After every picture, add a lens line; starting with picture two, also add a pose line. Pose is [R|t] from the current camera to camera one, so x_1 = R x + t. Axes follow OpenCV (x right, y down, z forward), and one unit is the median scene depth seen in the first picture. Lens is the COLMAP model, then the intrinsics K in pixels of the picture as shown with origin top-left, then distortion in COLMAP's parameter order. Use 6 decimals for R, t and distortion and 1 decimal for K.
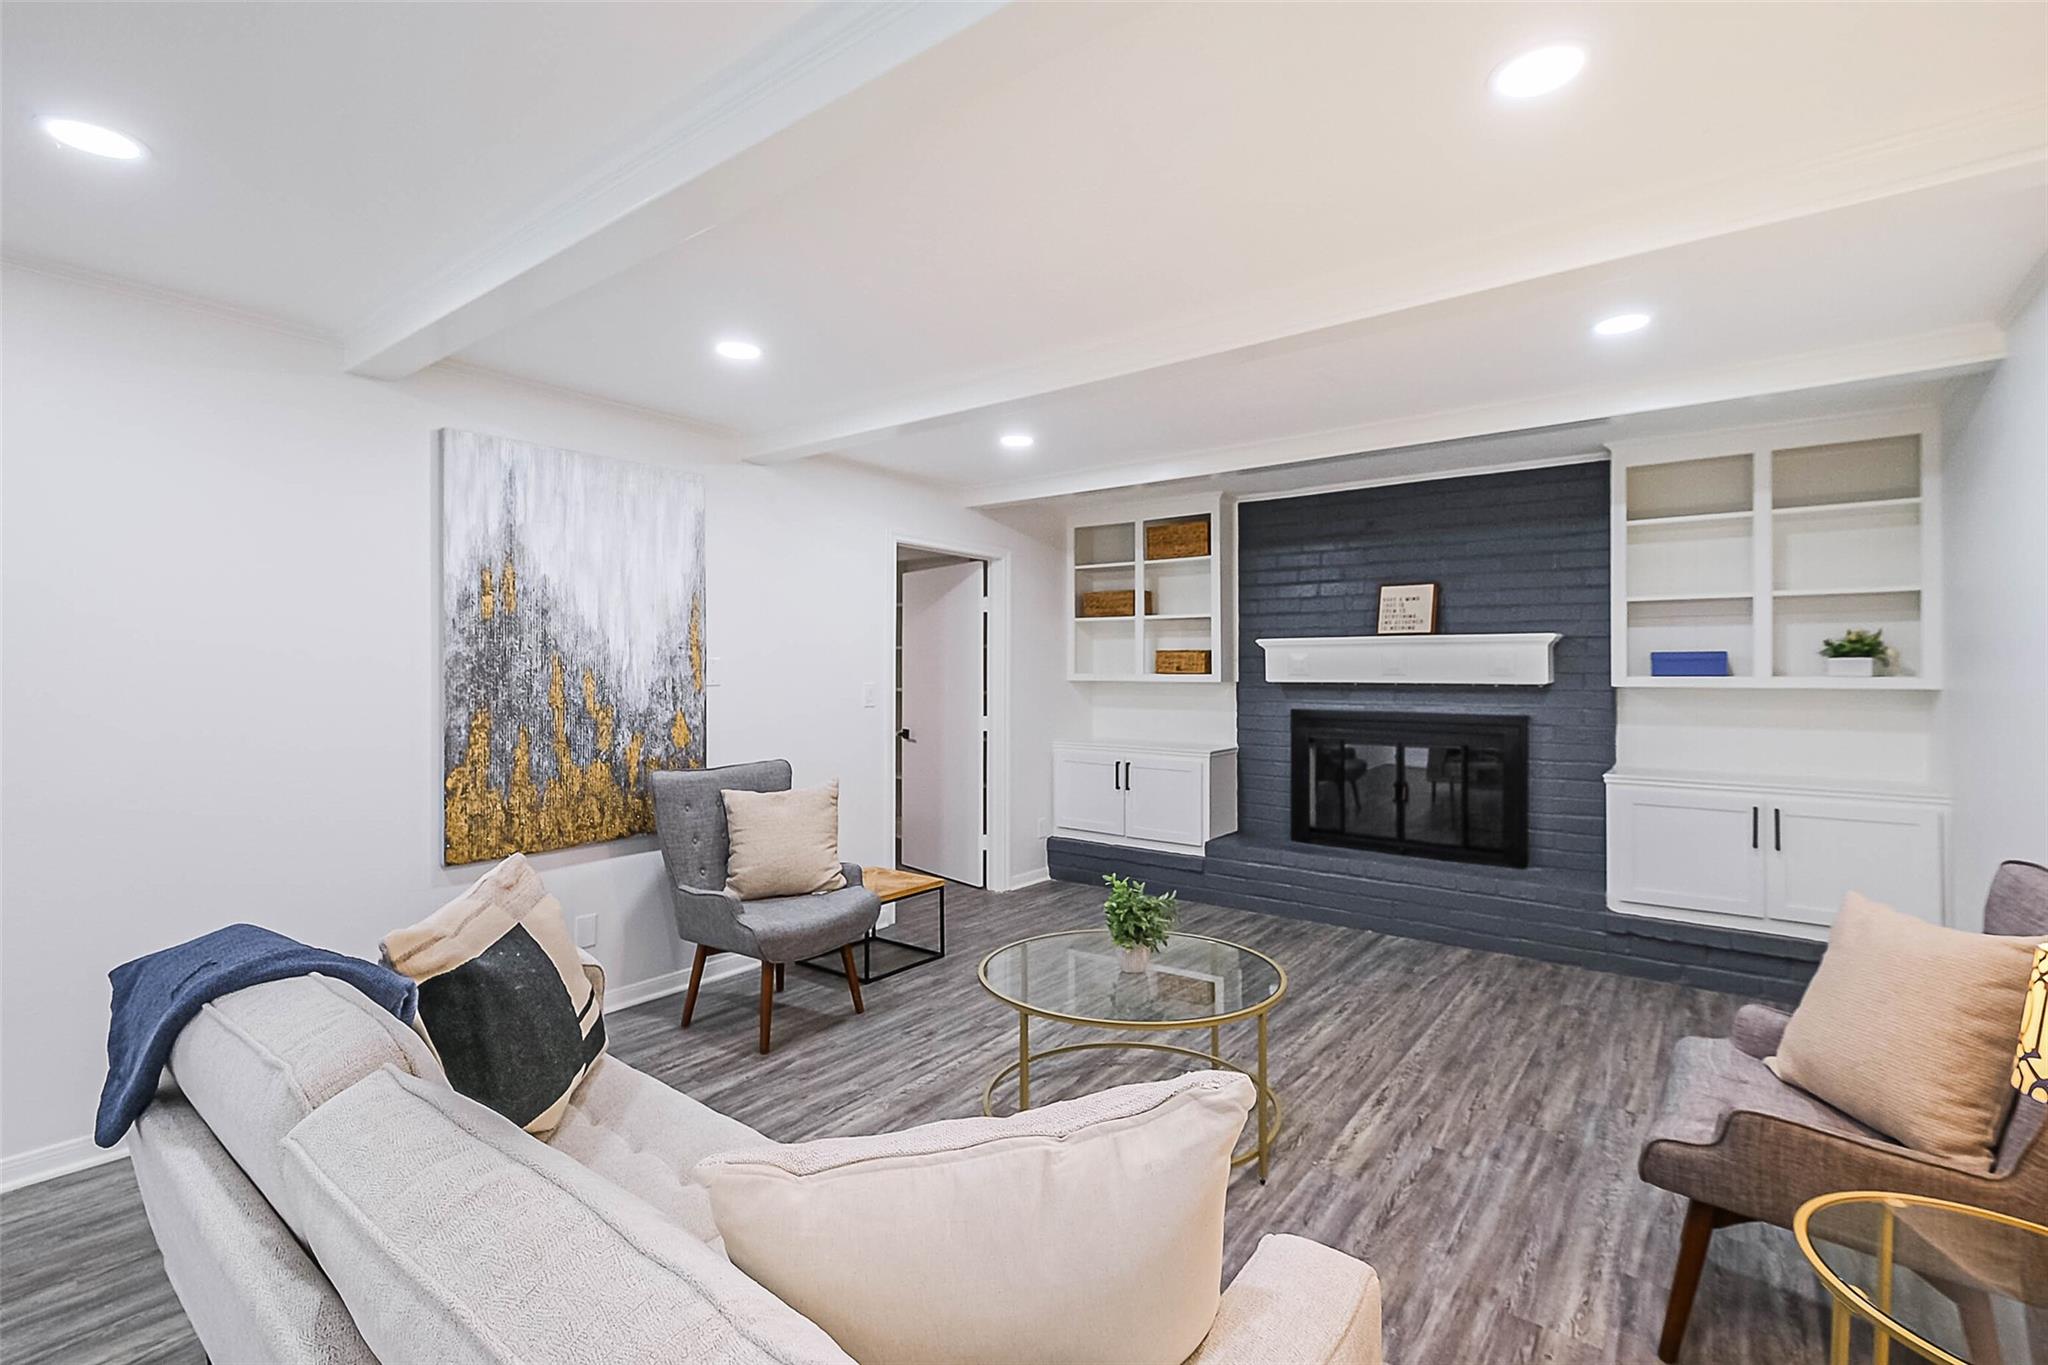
lens RADIAL K [[926.9, 0, 1029.8], [0, 926.9, 680.9], [0, 0, 1]] dist [0.021516, 0.000253]
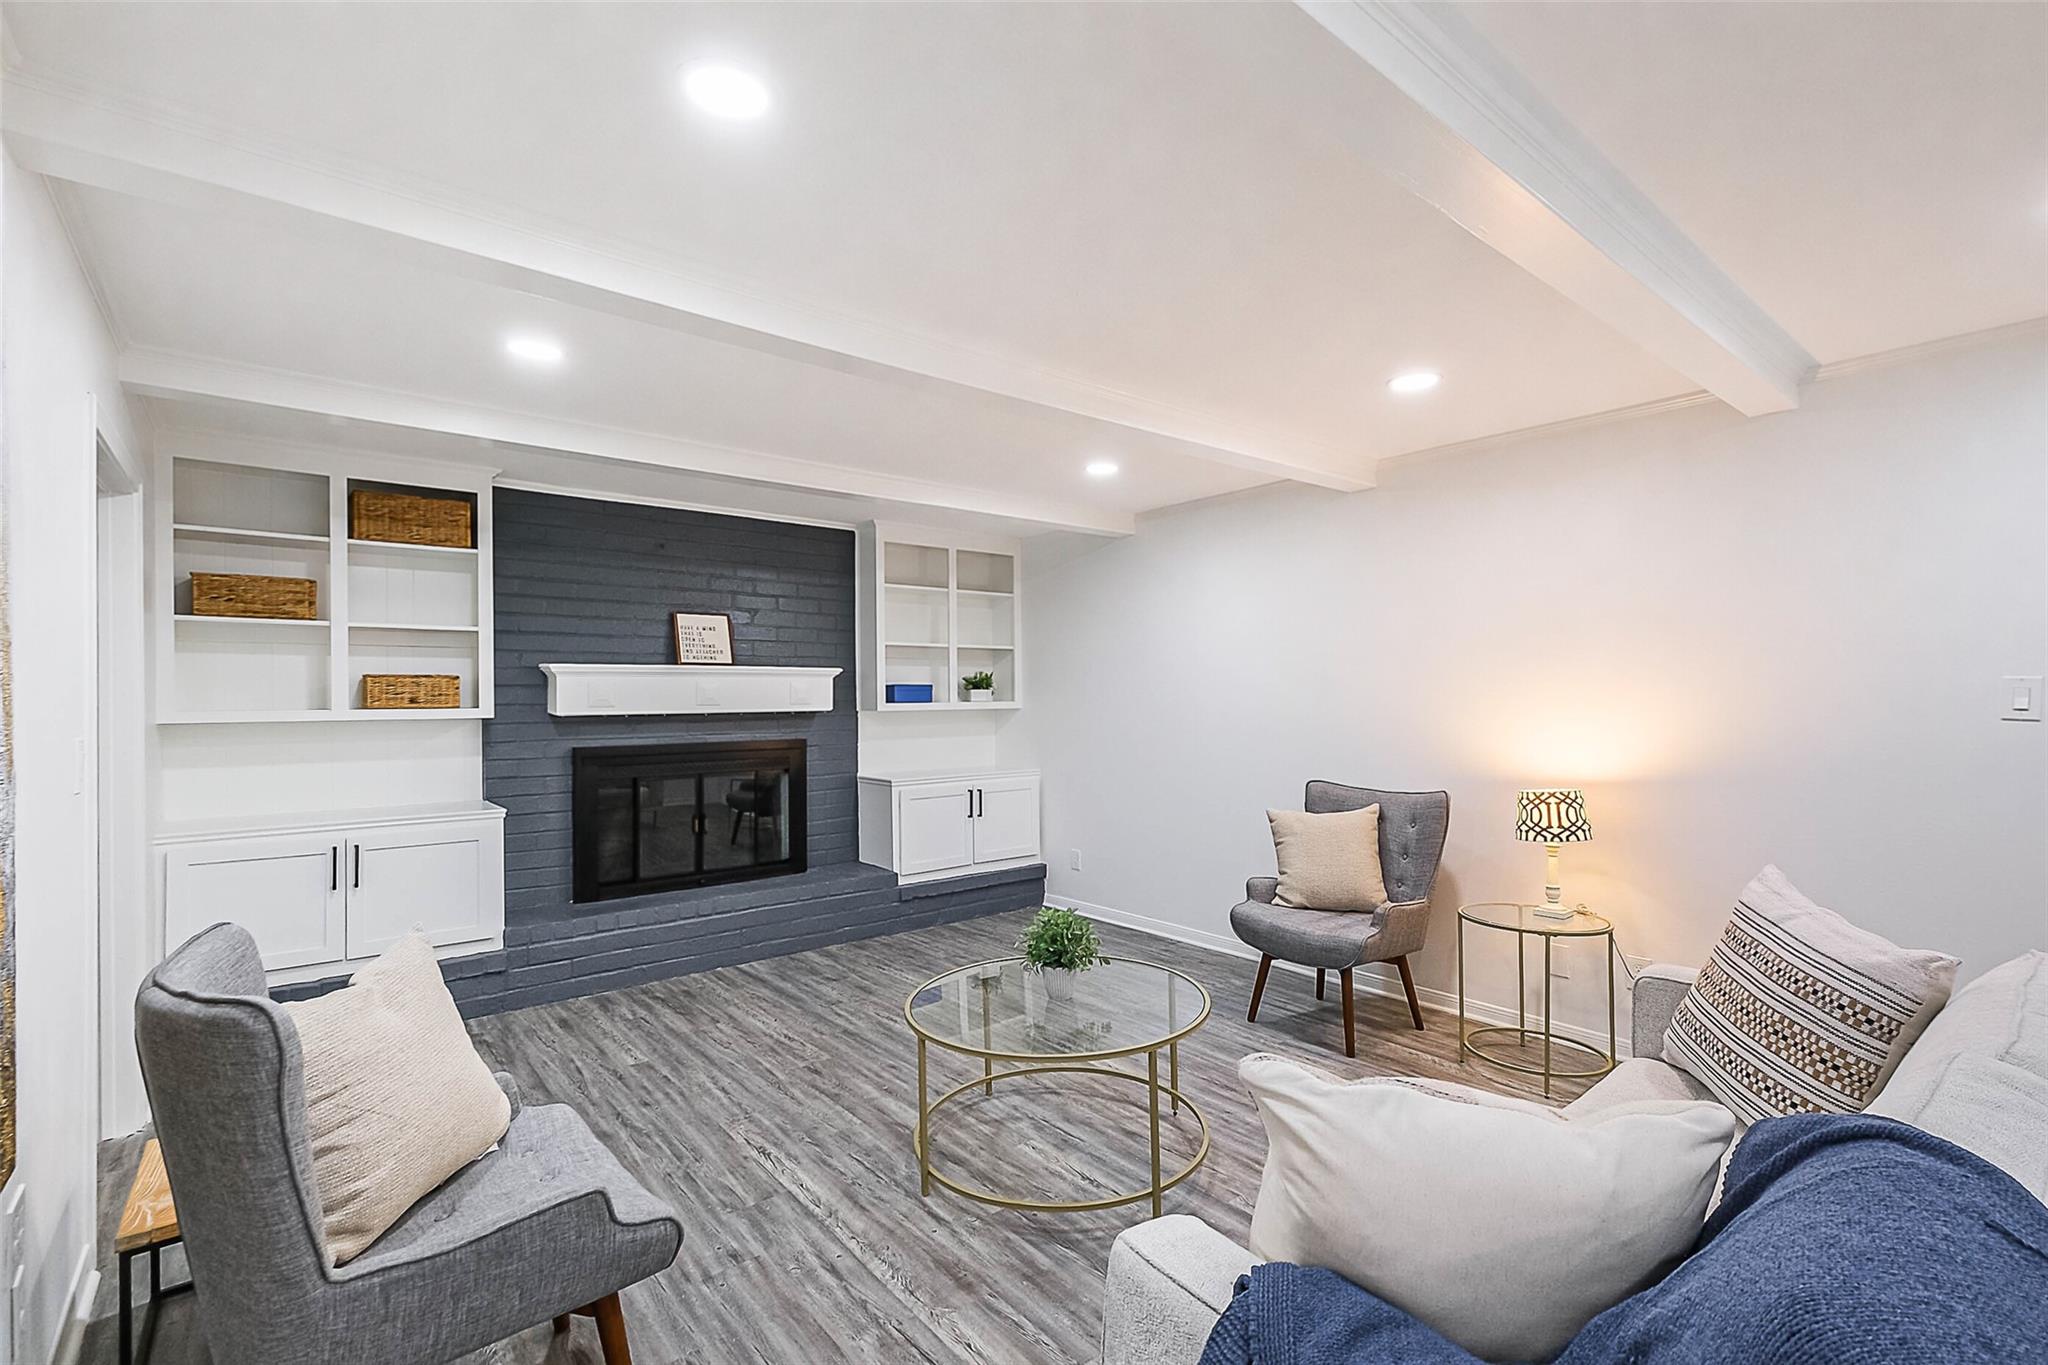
lens RADIAL K [[926.9, 0, 1014.2], [0, 926.9, 701.2], [0, 0, 1]] dist [0.021516, 0.000253]
pose [[0.235835, -0.007493, 0.971764, -0.482701], [0.021933, 0.999757, 0.002386, -0.005518], [-0.971545, 0.020751, 0.235942, 0.445918]]
